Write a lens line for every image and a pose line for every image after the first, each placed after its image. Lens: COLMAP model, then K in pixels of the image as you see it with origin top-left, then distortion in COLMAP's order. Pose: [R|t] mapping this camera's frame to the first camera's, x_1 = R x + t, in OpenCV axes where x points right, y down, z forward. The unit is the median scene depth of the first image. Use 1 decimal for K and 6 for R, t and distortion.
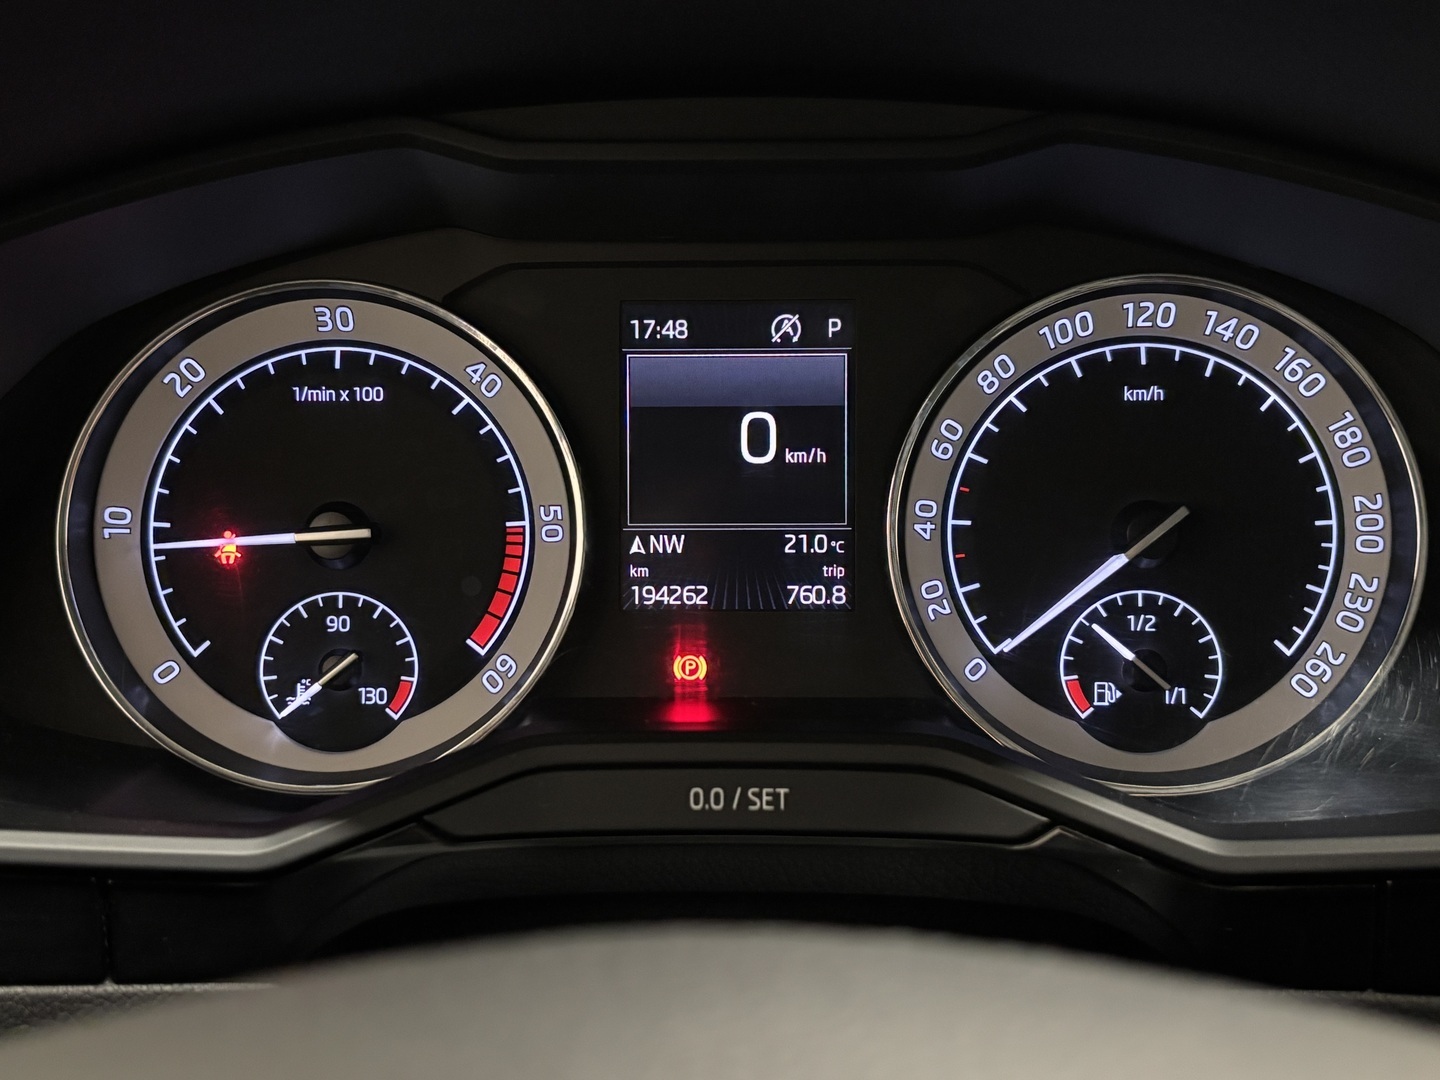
lens RADIAL K [[1703.9, 0, 719.1], [0, 1703.9, 537.3], [0, 0, 1]] dist [0.086766, 0.000000]
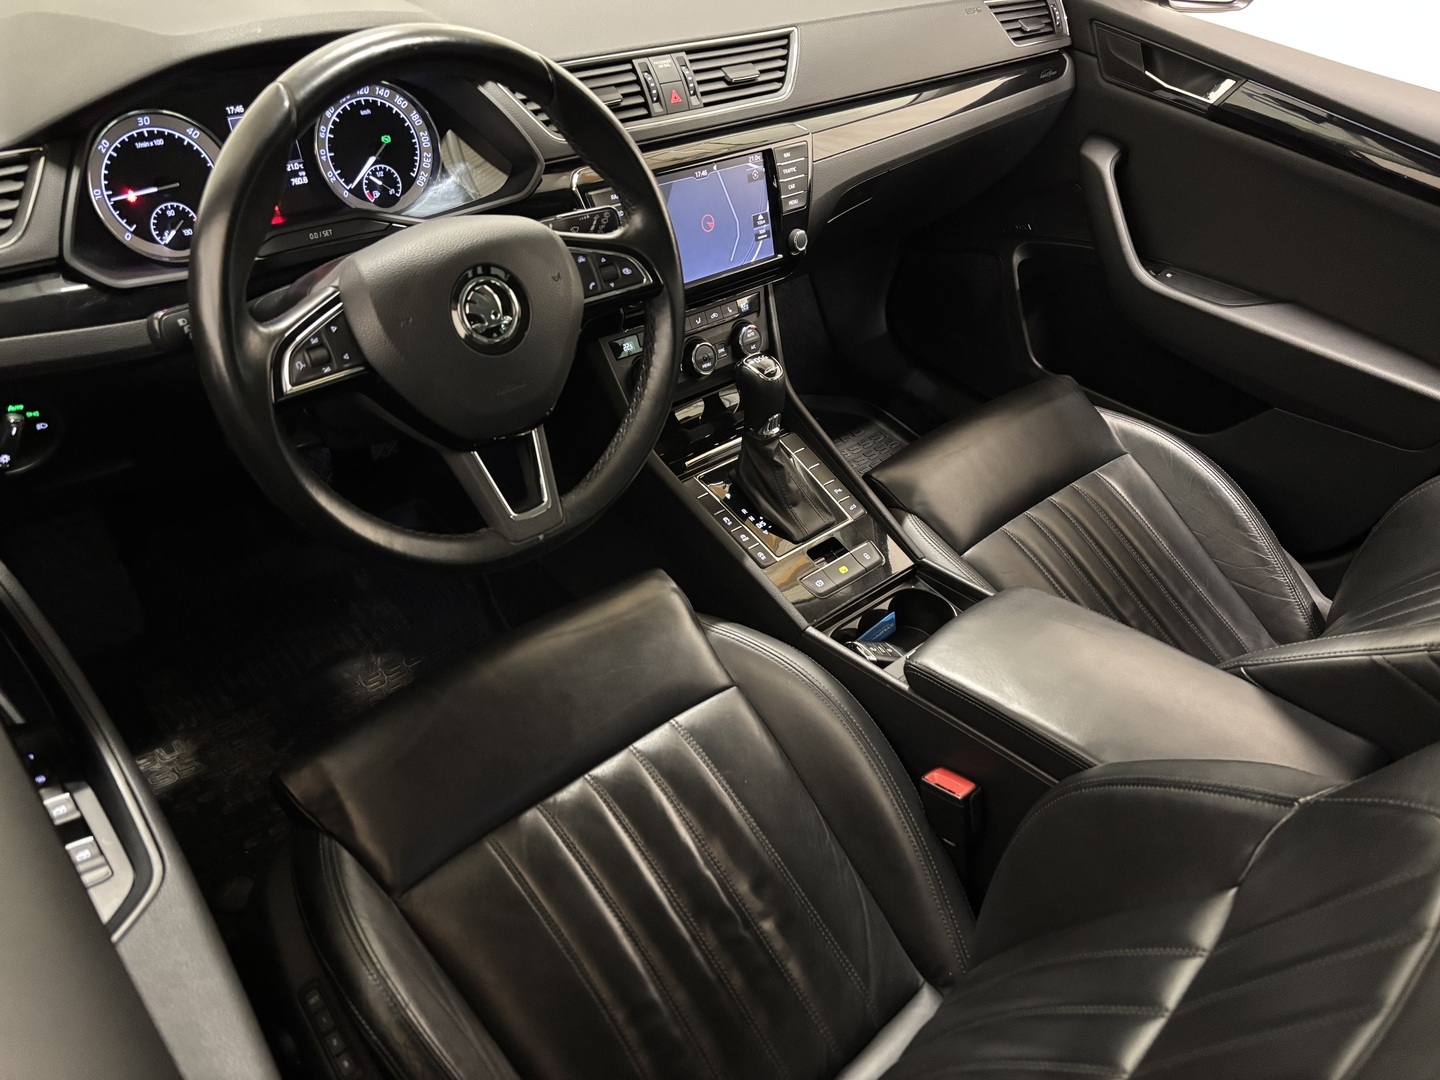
lens RADIAL K [[1085.1, 0, 710.9], [0, 1085.1, 544.8], [0, 0, 1]] dist [0.037882, -0.041565]
pose [[0.724939, -0.369928, 0.581047, -0.983213], [0.114929, 0.896684, 0.427491, -0.172510], [-0.679157, -0.243126, 0.692557, -1.478773]]
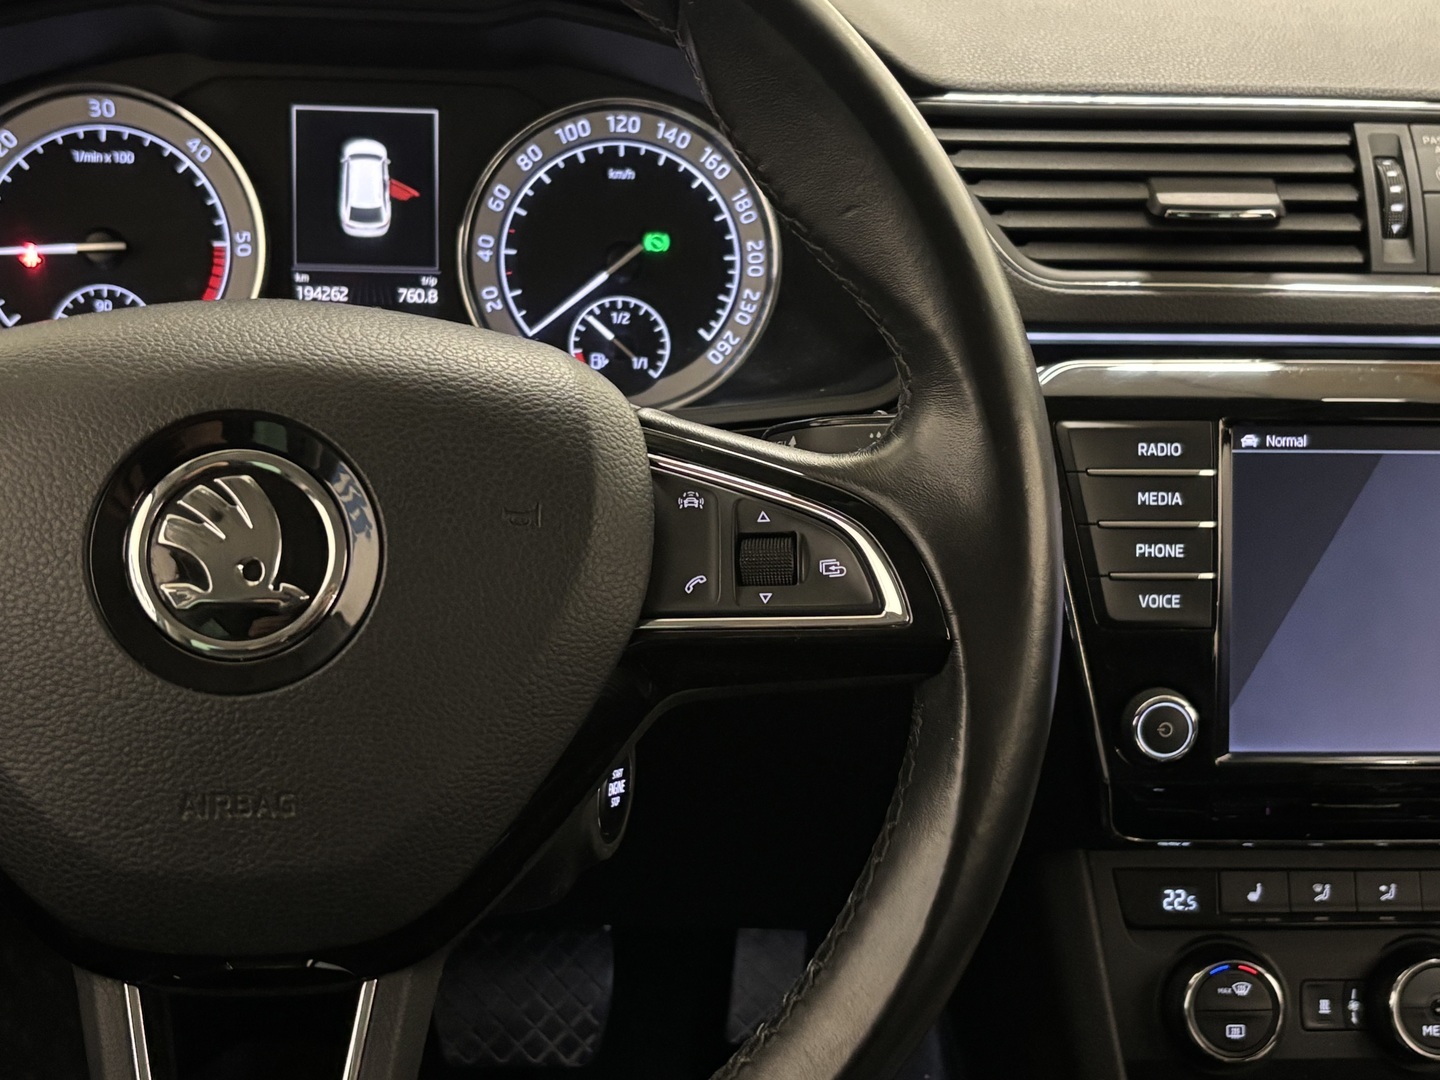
lens RADIAL K [[2044.2, 0, 739.7], [0, 2044.2, 550.4], [0, 0, 1]] dist [0.084095, 0.000000]
pose [[0.993590, 0.008137, 0.112751, 0.142583], [-0.014241, 0.998470, 0.053432, 0.164767], [-0.112144, -0.054695, 0.992186, -0.945422]]
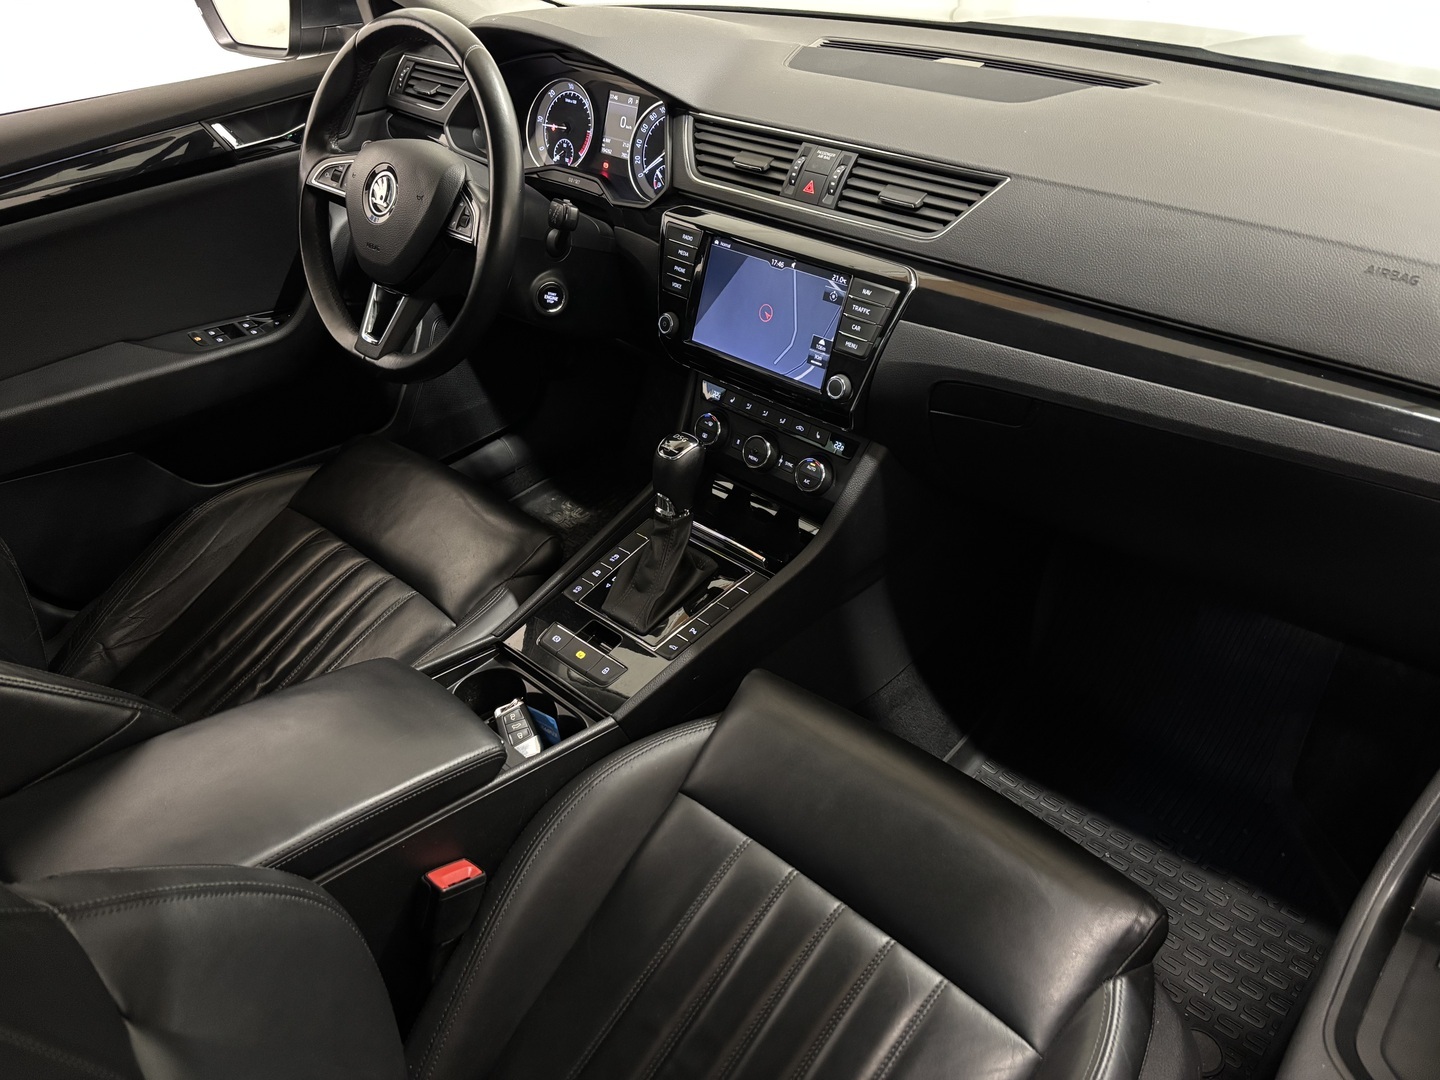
lens RADIAL K [[1085.1, 0, 691.5], [0, 1085.1, 547.5], [0, 0, 1]] dist [0.037882, -0.041565]
pose [[0.725697, 0.385297, -0.570009, 2.586872], [-0.197231, 0.910214, 0.364157, -0.130746], [0.659139, -0.151845, 0.736532, -1.516373]]
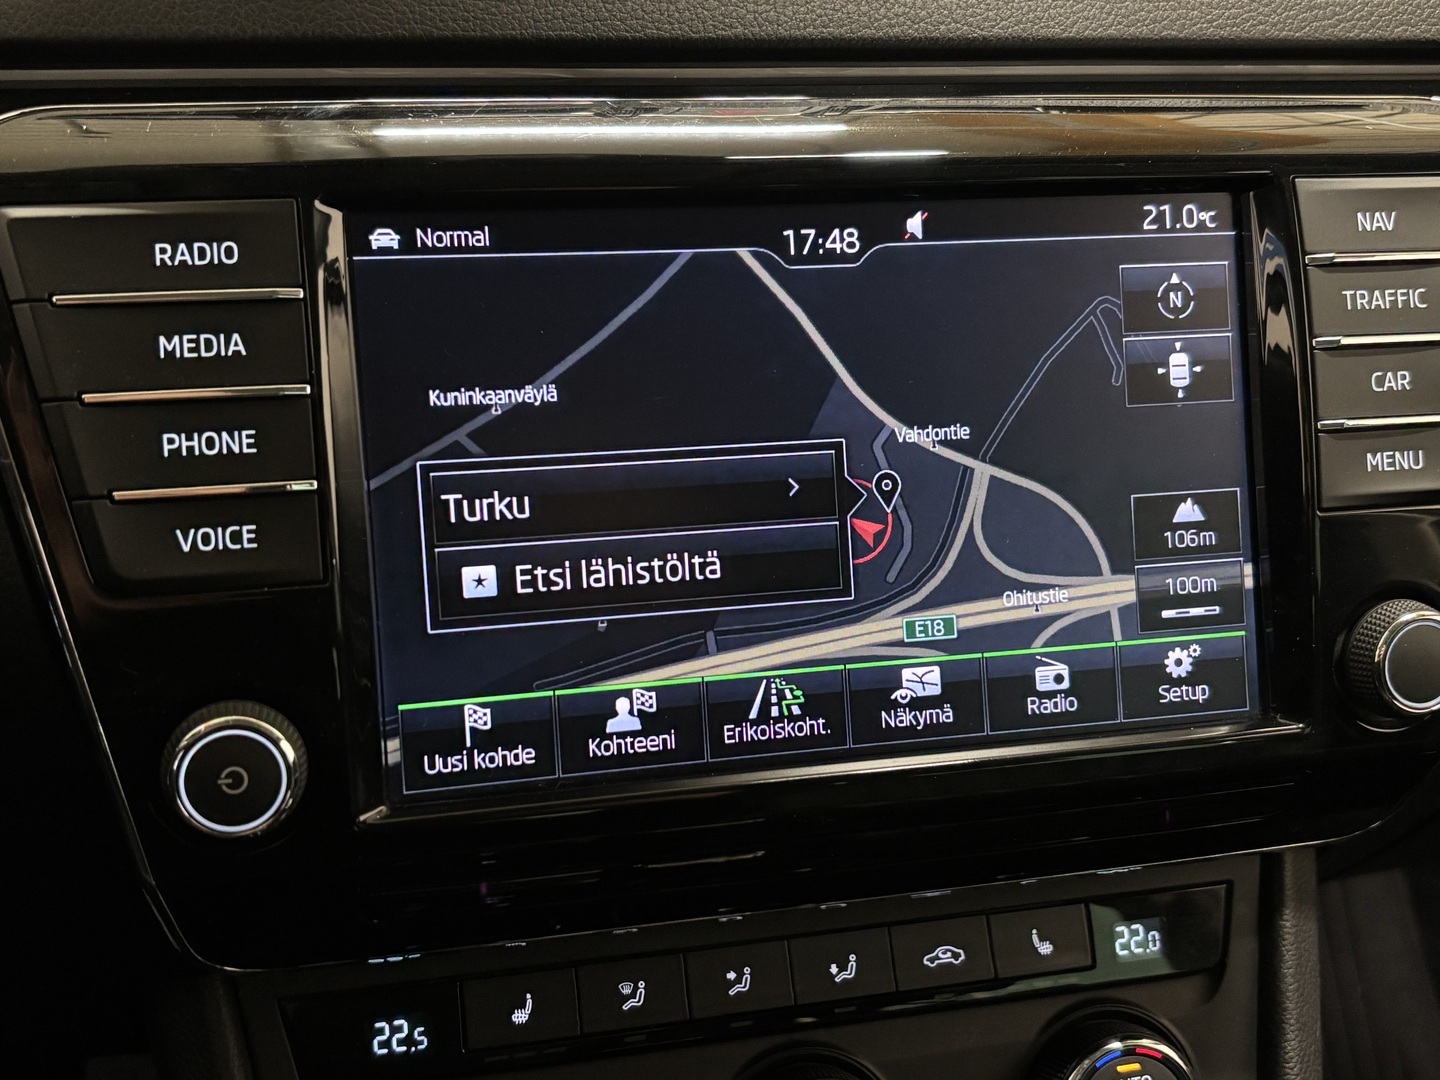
lens RADIAL K [[1711.9, 0, 721.2], [0, 1711.9, 546.1], [0, 0, 1]] dist [0.027107, 0.000000]
pose [[0.963929, -0.061607, 0.258932, 0.685097], [0.048192, 0.997161, 0.057850, 0.260774], [-0.261761, -0.043285, 0.964162, -0.110216]]
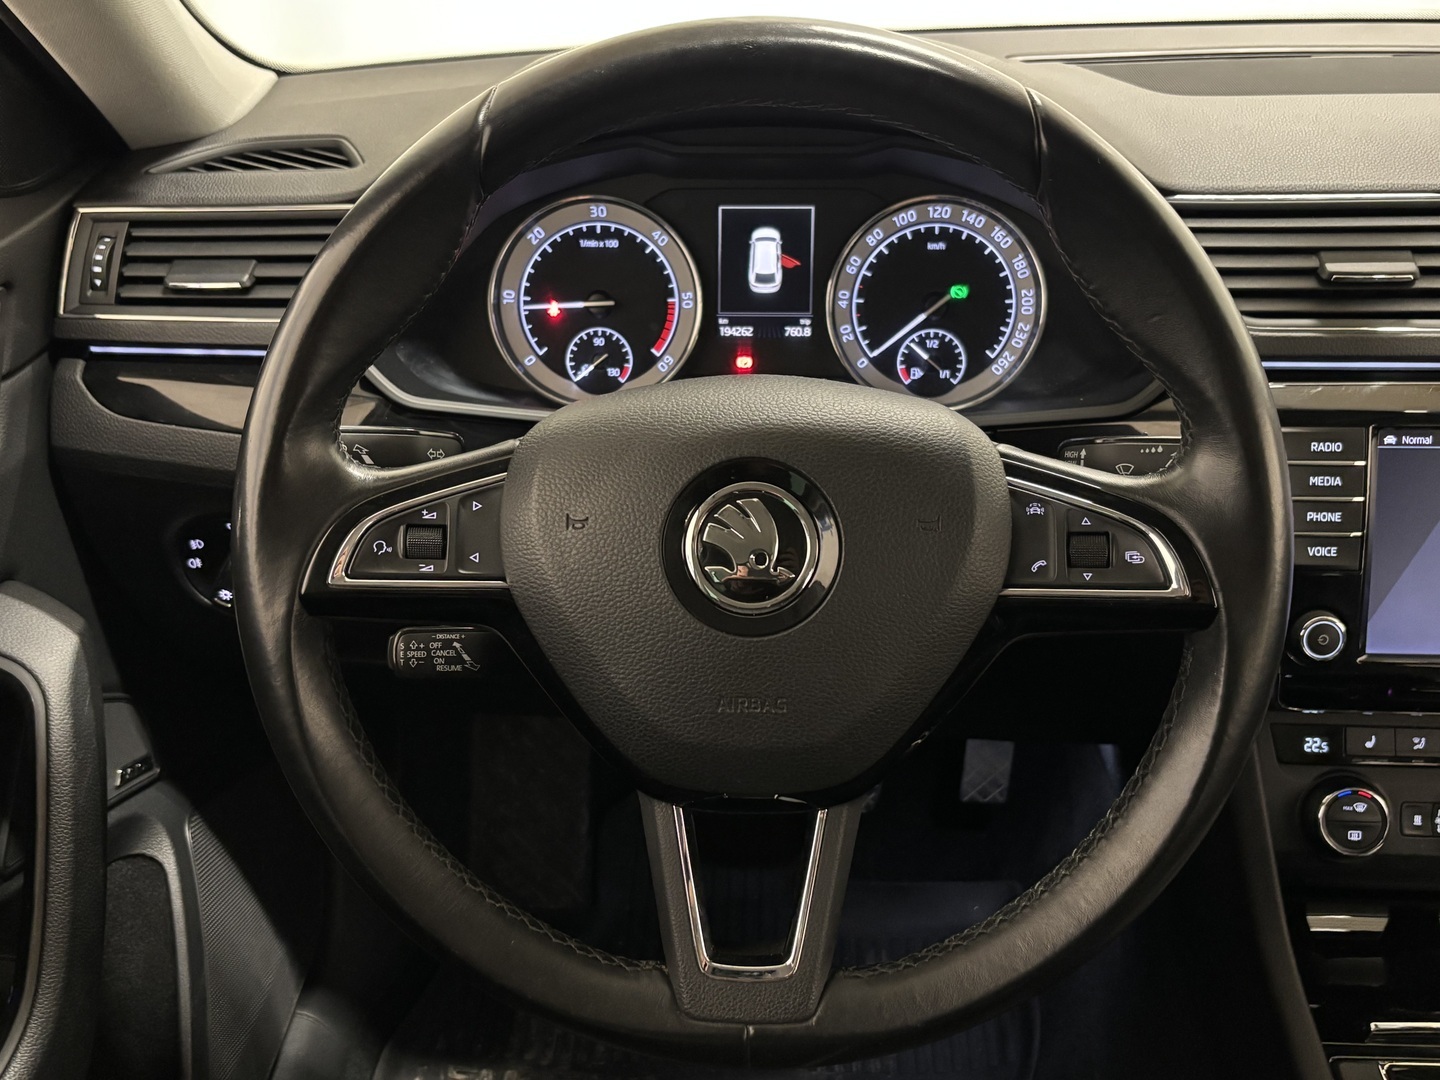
lens RADIAL K [[1385.9, 0, 708.8], [0, 1385.9, 571.8], [0, 0, 1]] dist [0.037876, 0.000000]
pose [[0.999485, 0.014567, -0.028601, -0.007138], [-0.009862, 0.987355, 0.158218, 0.060587], [0.030544, -0.157855, 0.986990, -0.987713]]
